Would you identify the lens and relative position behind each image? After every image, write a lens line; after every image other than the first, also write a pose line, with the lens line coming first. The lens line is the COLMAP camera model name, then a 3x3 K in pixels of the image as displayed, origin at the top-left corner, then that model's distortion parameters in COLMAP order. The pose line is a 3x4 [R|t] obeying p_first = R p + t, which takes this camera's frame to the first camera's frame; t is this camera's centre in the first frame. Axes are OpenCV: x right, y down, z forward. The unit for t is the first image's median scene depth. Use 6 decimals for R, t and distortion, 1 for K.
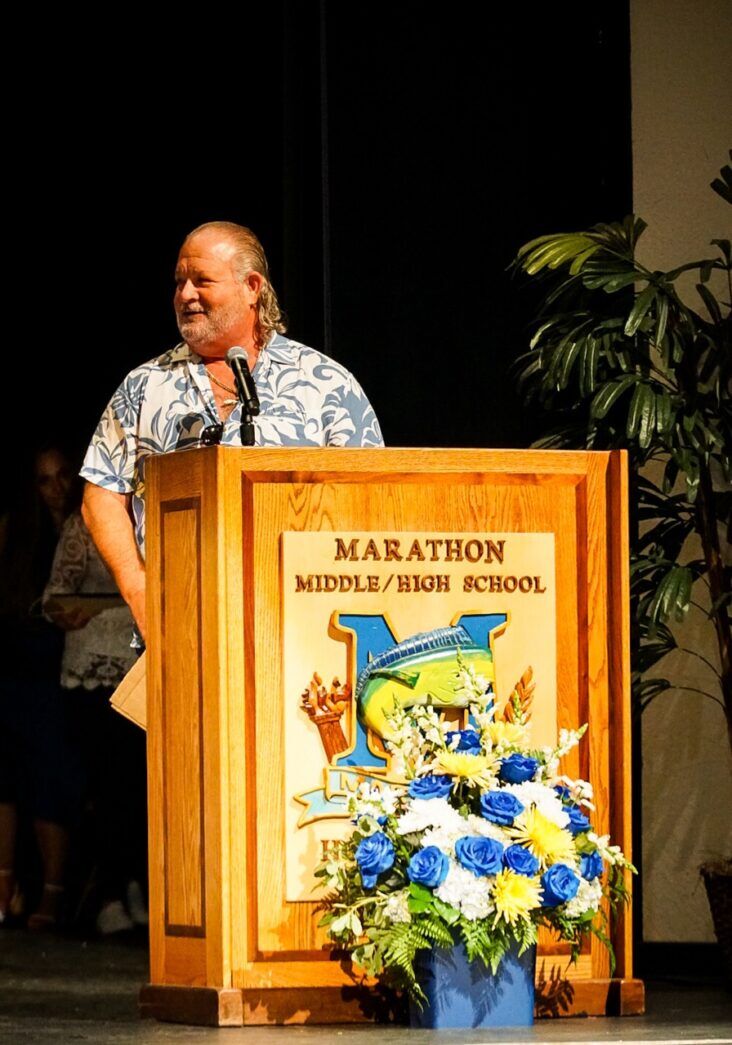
lens RADIAL K [[5802.1, 0, 366.0], [0, 5802.1, 522.5], [0, 0, 1]] dist [-0.891768, -15.448005]
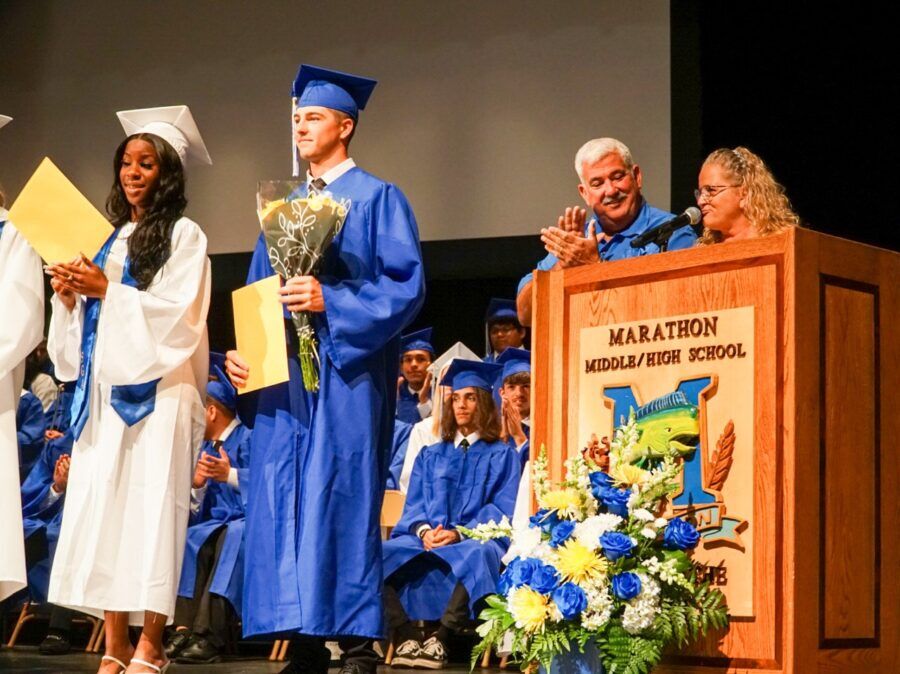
lens RADIAL K [[1784.4, 0, 450.0], [0, 1784.4, 337.0], [0, 0, 1]] dist [-0.264602, 0.182410]
pose [[0.325281, -0.111873, -0.938977, 0.353403], [0.015092, 0.993465, -0.113137, 0.048472], [0.945497, 0.022630, 0.324843, 0.833160]]
